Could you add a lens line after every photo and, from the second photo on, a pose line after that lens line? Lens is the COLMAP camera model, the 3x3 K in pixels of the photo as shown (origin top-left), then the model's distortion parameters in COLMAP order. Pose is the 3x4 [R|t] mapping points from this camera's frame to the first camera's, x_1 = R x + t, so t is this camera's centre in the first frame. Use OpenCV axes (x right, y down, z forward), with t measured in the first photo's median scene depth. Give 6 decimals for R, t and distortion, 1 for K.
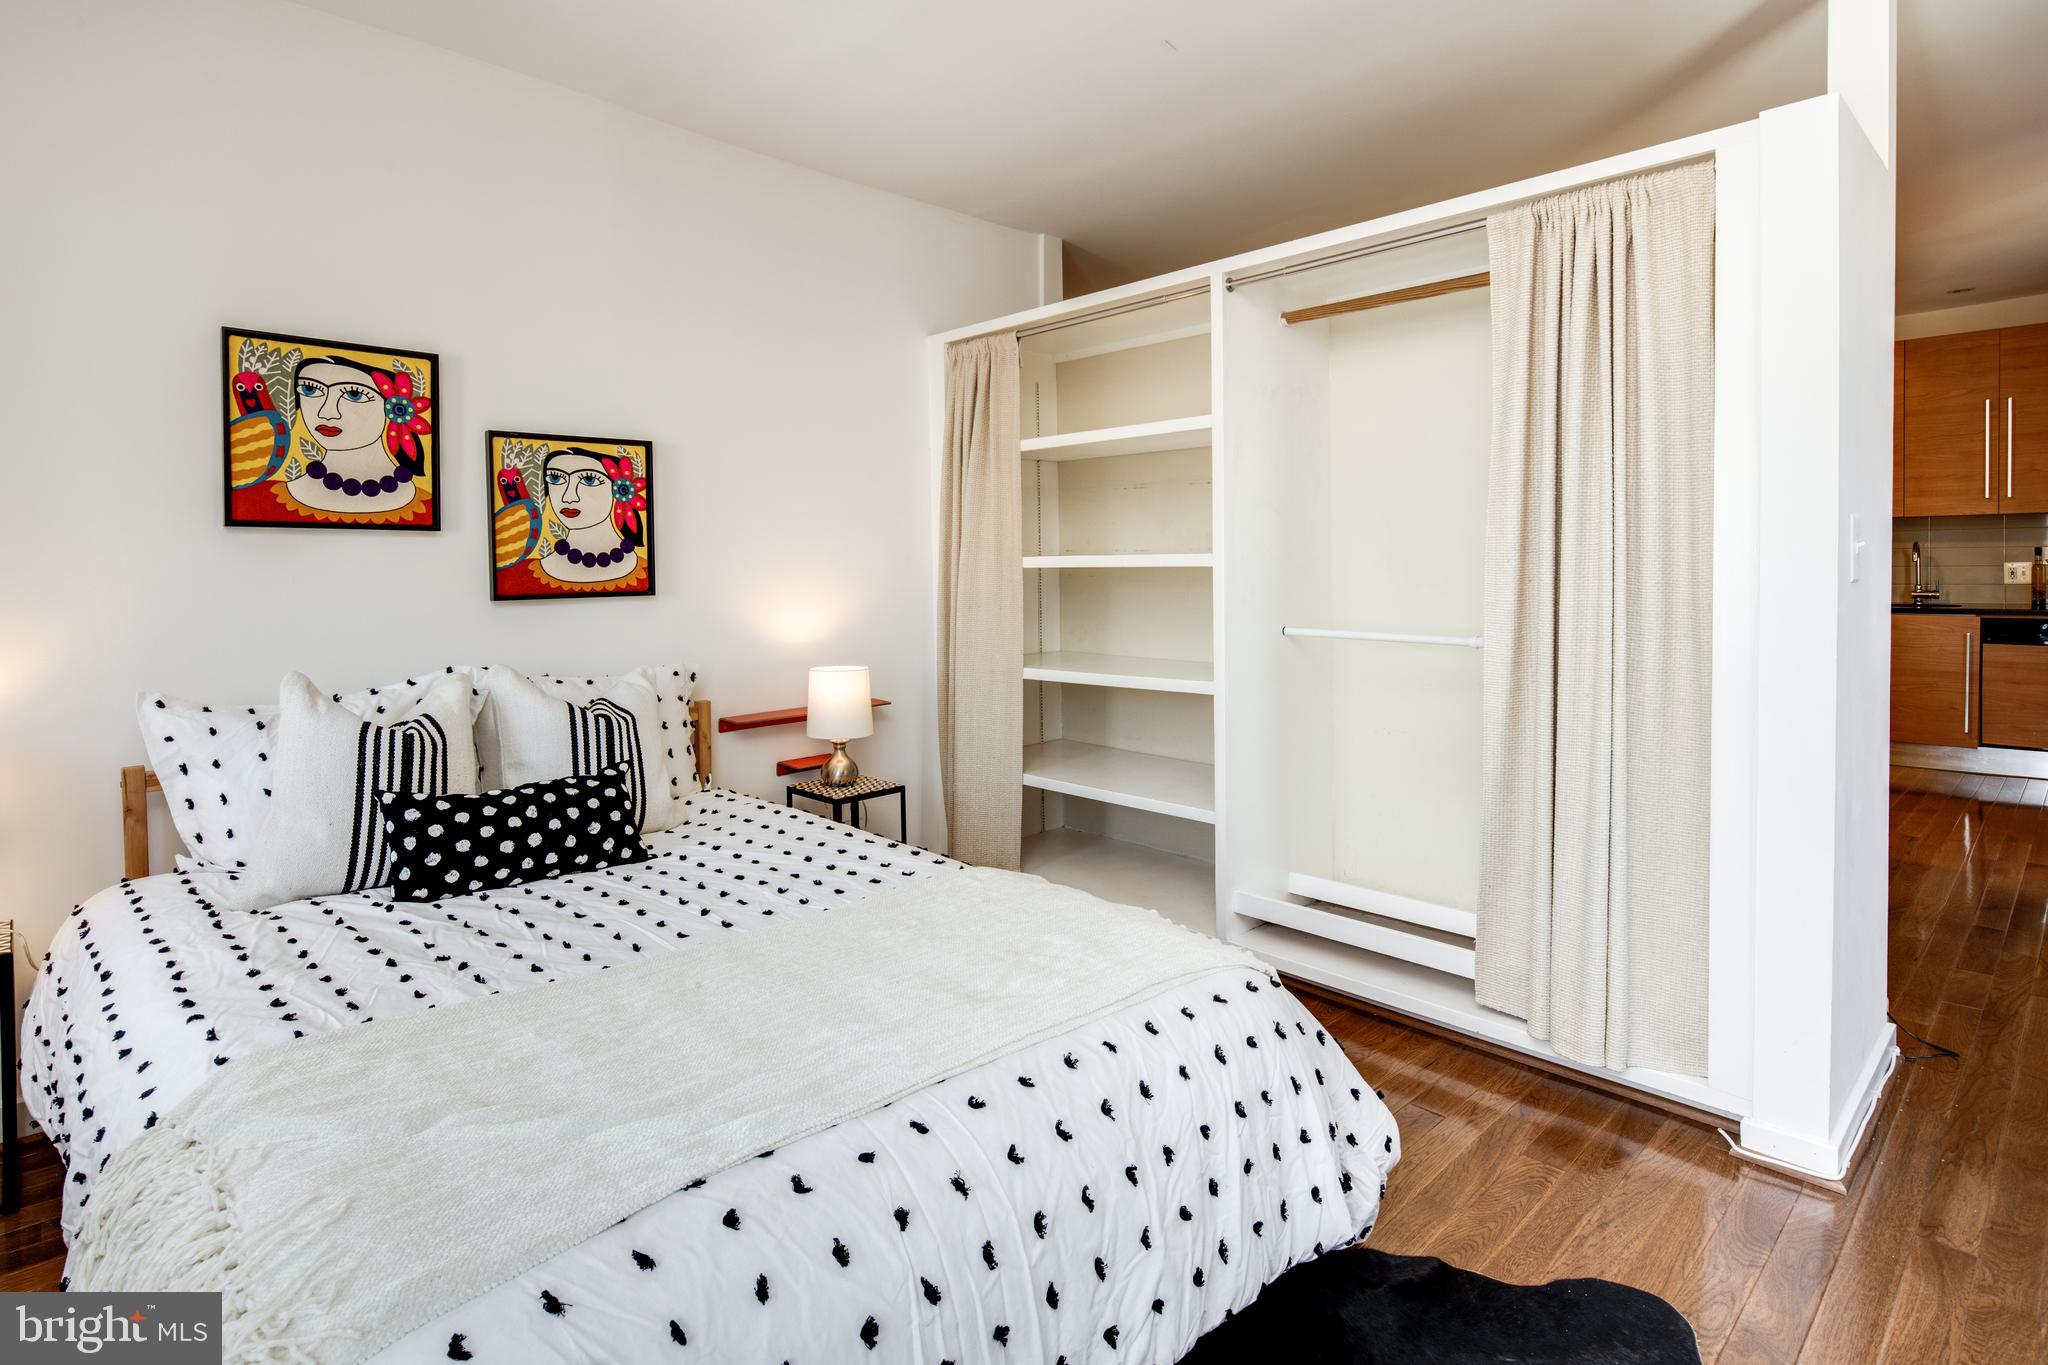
lens RADIAL K [[1013.1, 0, 1017.8], [0, 1013.1, 686.4], [0, 0, 1]] dist [0.018297, -0.000066]
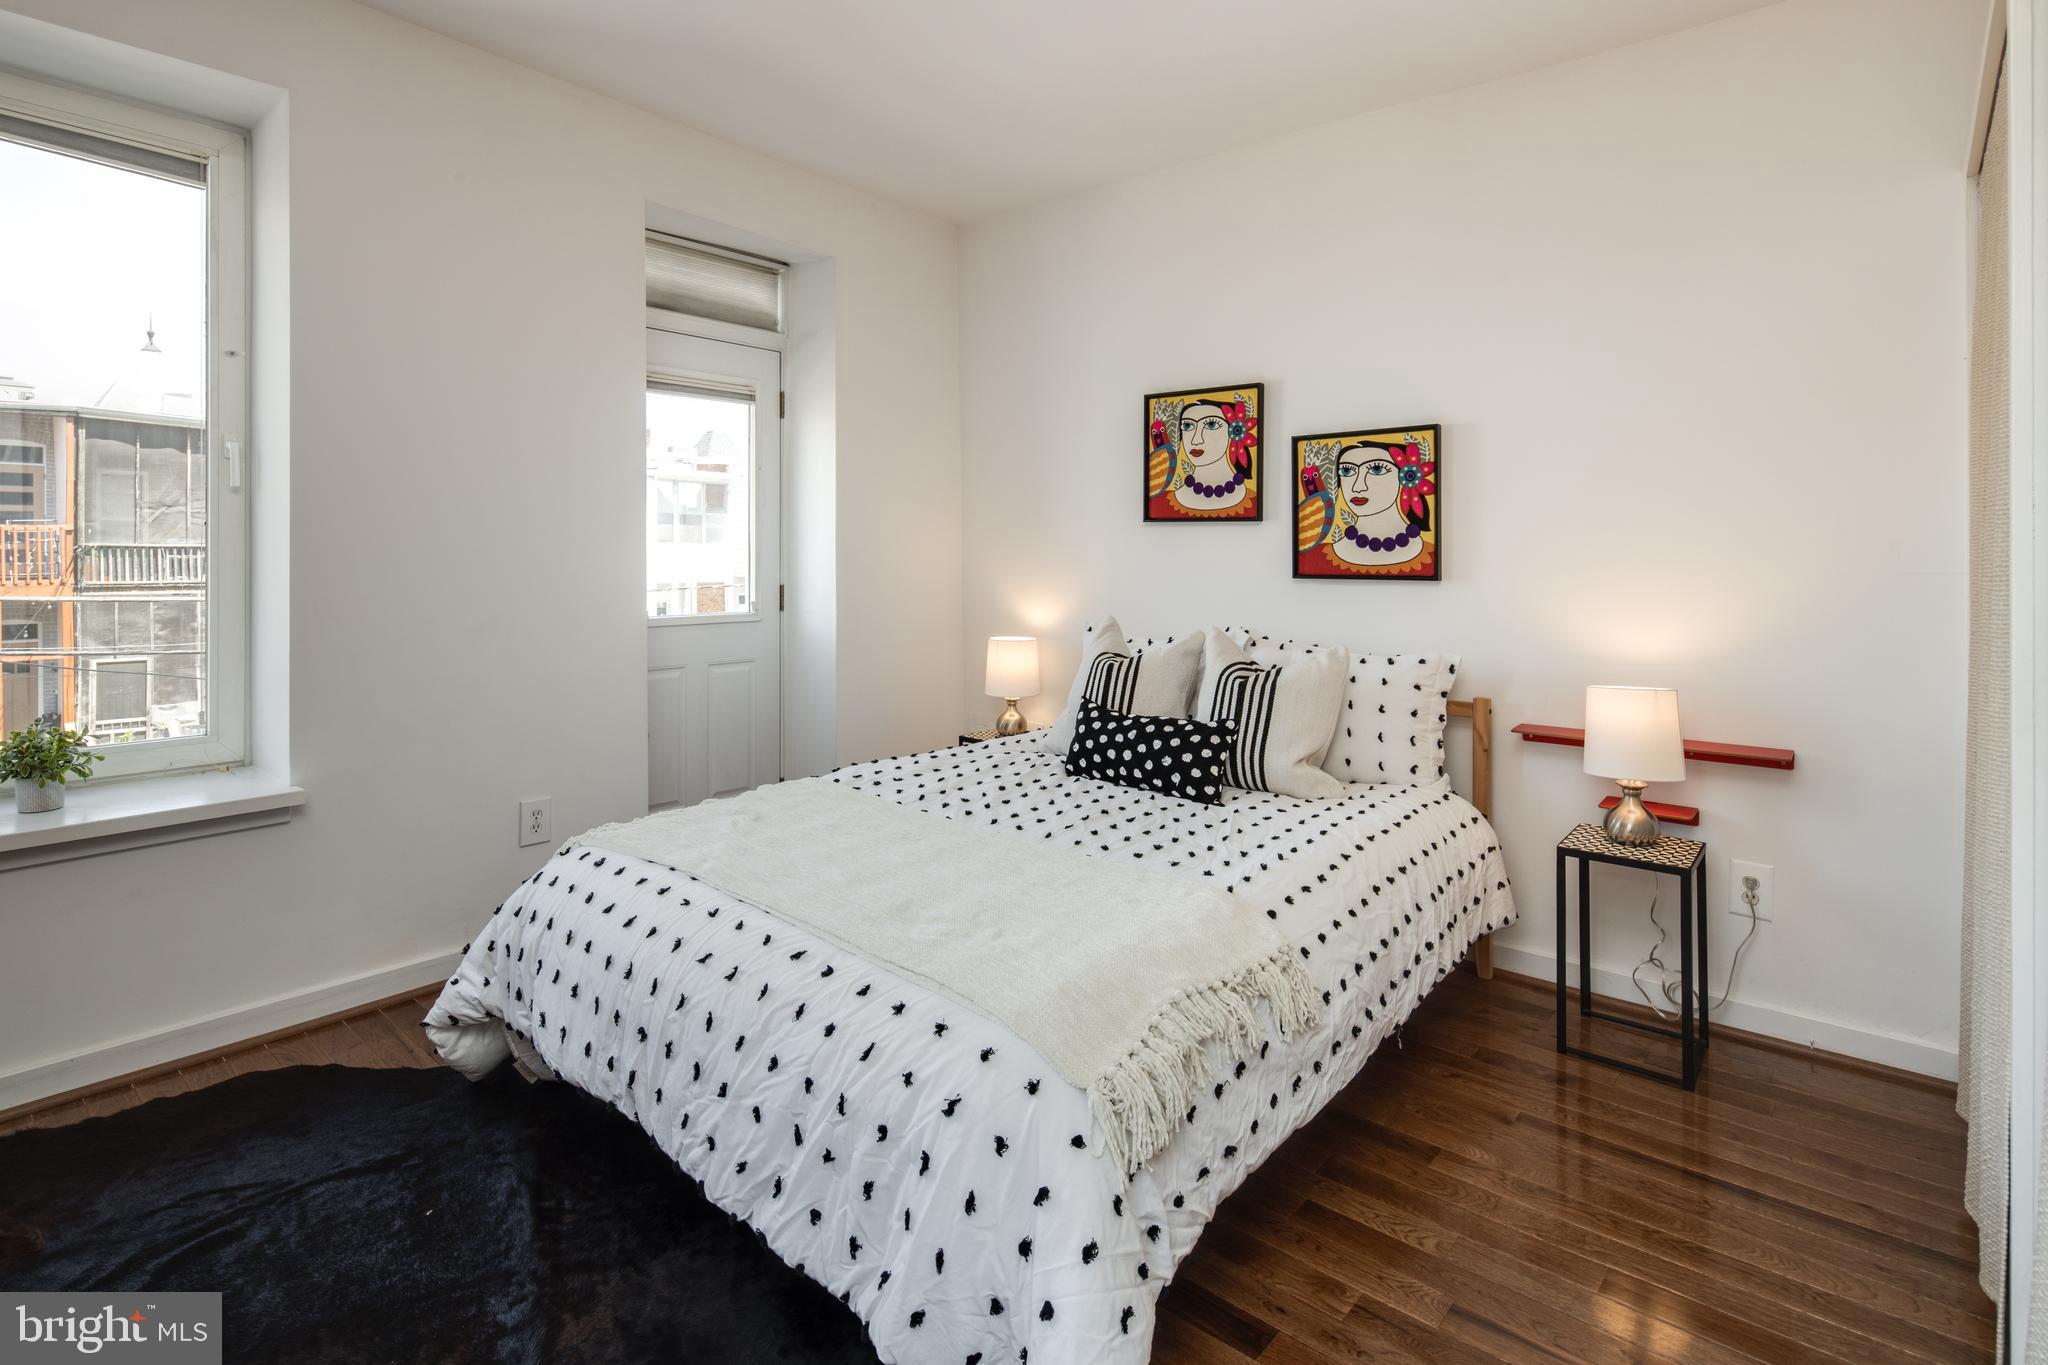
lens RADIAL K [[1013.1, 0, 1019.3], [0, 1013.1, 678.9], [0, 0, 1]] dist [0.018297, -0.000066]
pose [[0.091336, 0.148465, -0.984691, 0.650700], [-0.119538, 0.983308, 0.137169, -0.091841], [0.988619, 0.105179, 0.107559, 0.558801]]
